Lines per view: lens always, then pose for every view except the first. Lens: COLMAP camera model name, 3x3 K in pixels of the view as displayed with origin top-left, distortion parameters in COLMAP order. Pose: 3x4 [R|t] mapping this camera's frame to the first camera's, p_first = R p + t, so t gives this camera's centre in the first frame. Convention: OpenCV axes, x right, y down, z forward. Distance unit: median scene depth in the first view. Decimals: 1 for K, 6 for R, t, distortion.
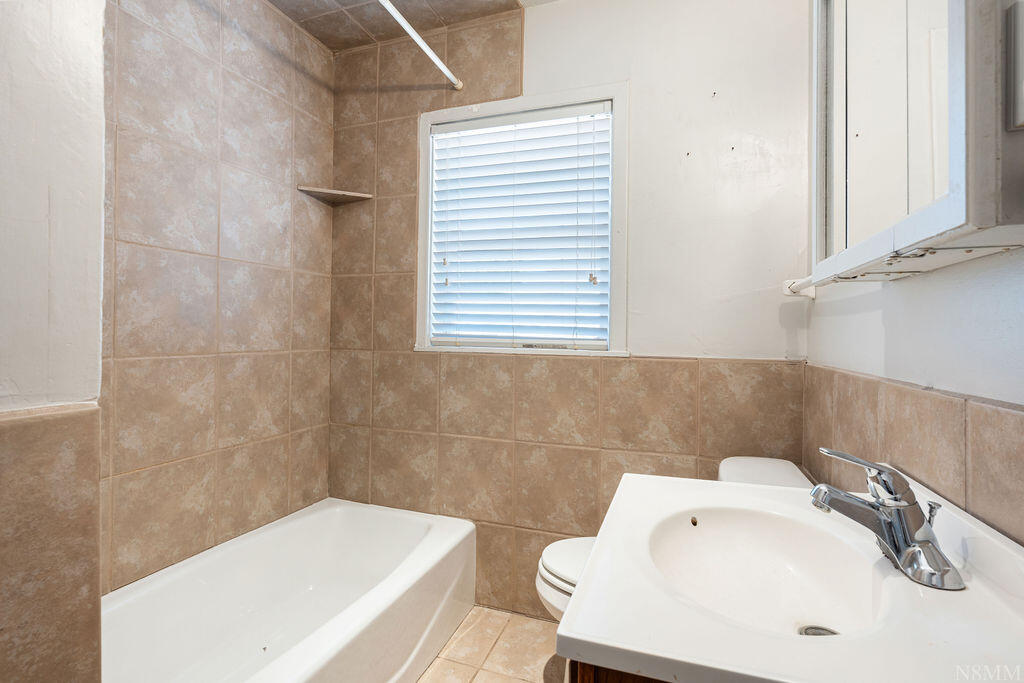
lens RADIAL K [[483.2, 0, 522.5], [0, 483.2, 325.6], [0, 0, 1]] dist [-0.003206, -0.000162]
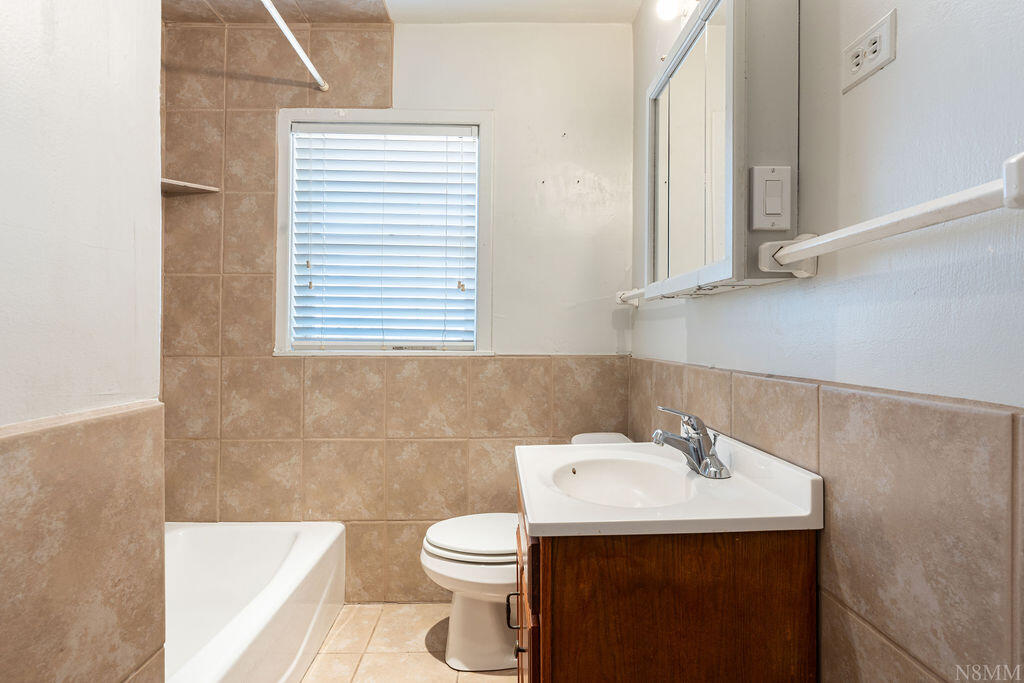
lens RADIAL K [[529.2, 0, 512.6], [0, 529.2, 339.6], [0, 0, 1]] dist [-0.000421, 0.001499]
pose [[0.937696, -0.015344, 0.347117, -0.160380], [0.006274, 0.999609, 0.027239, -0.006478], [-0.347400, -0.023364, 0.937426, -0.171057]]
